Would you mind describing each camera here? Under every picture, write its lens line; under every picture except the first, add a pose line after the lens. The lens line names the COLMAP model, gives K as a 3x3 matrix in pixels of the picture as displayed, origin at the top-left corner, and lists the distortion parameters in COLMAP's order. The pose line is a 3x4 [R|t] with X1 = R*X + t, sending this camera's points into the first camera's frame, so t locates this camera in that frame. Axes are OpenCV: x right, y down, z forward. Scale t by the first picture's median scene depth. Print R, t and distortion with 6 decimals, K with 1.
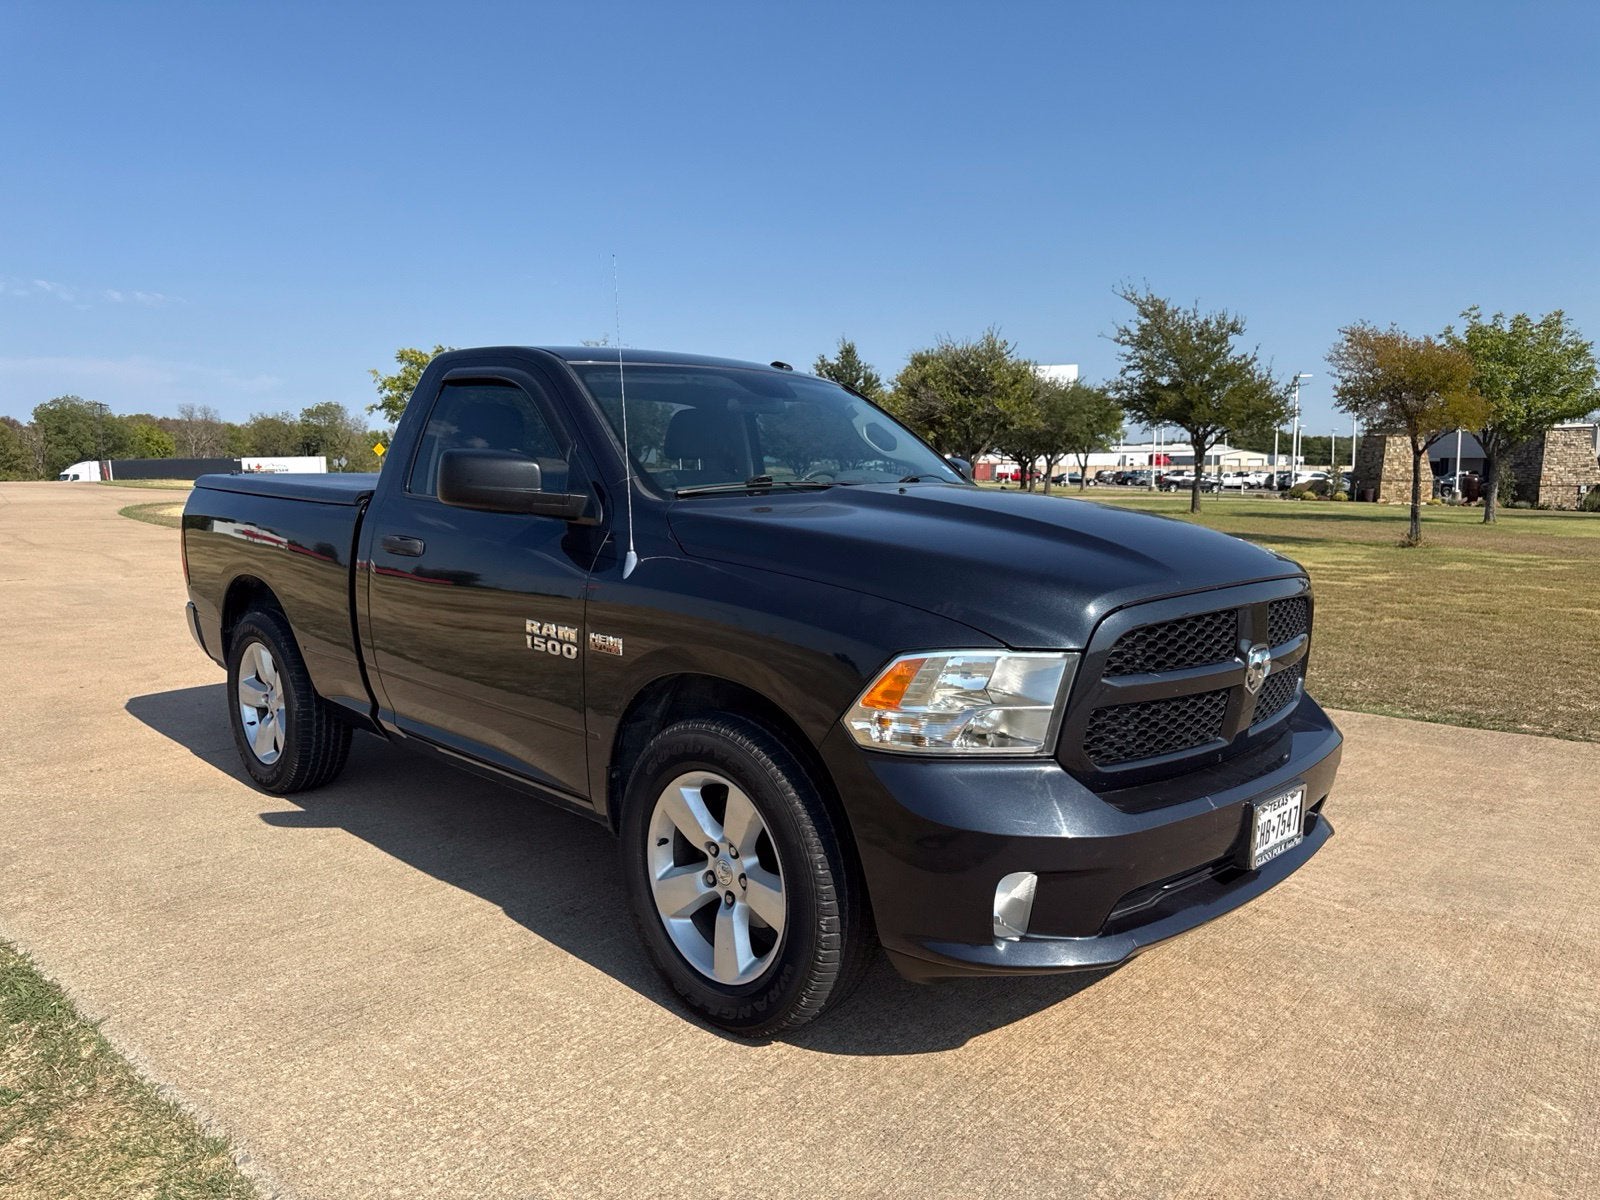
lens RADIAL K [[1121.0, 0, 841.4], [0, 1121.0, 611.5], [0, 0, 1]] dist [0.047571, -0.045784]
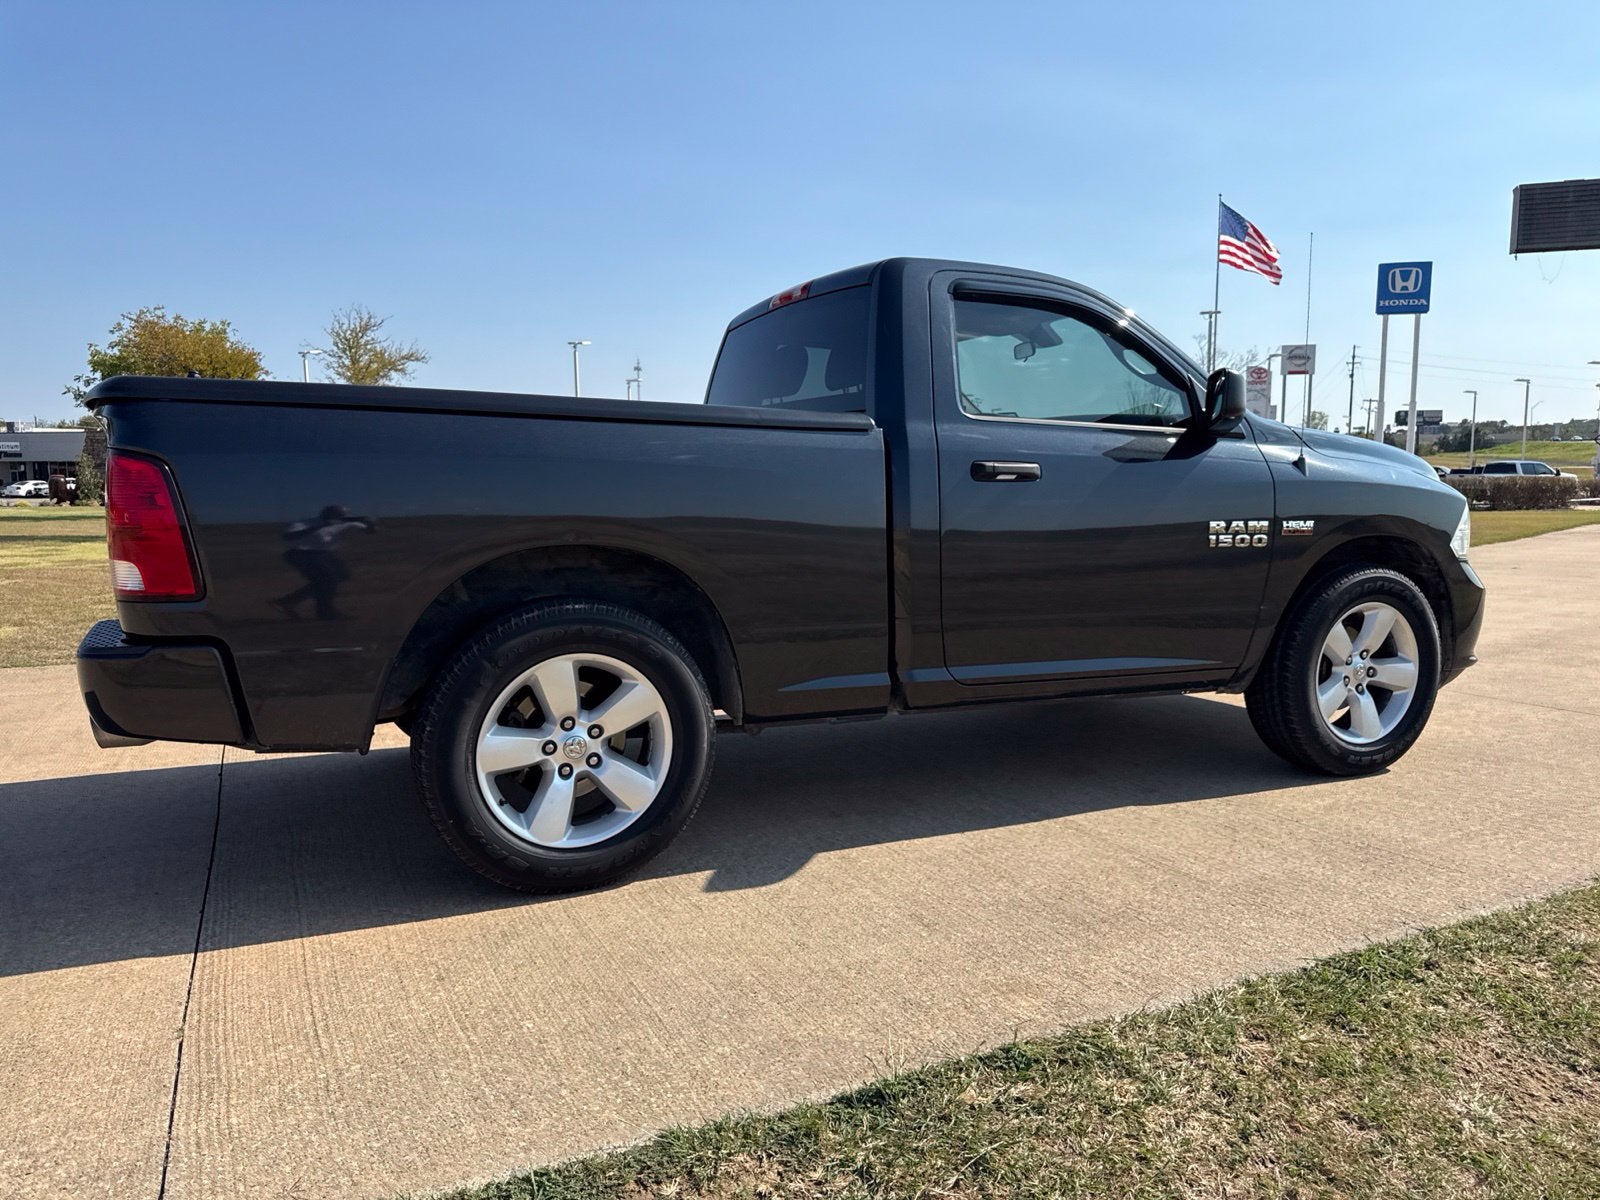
lens RADIAL K [[1089.5, 0, 800.0], [0, 1089.5, 600.0], [0, 0, 1]] dist [0.003780, -0.005145]
pose [[0.392936, -0.107784, 0.913227, -1.494847], [0.116305, 0.990957, 0.066915, -0.036707], [-0.912181, 0.079920, 0.401918, 0.964521]]
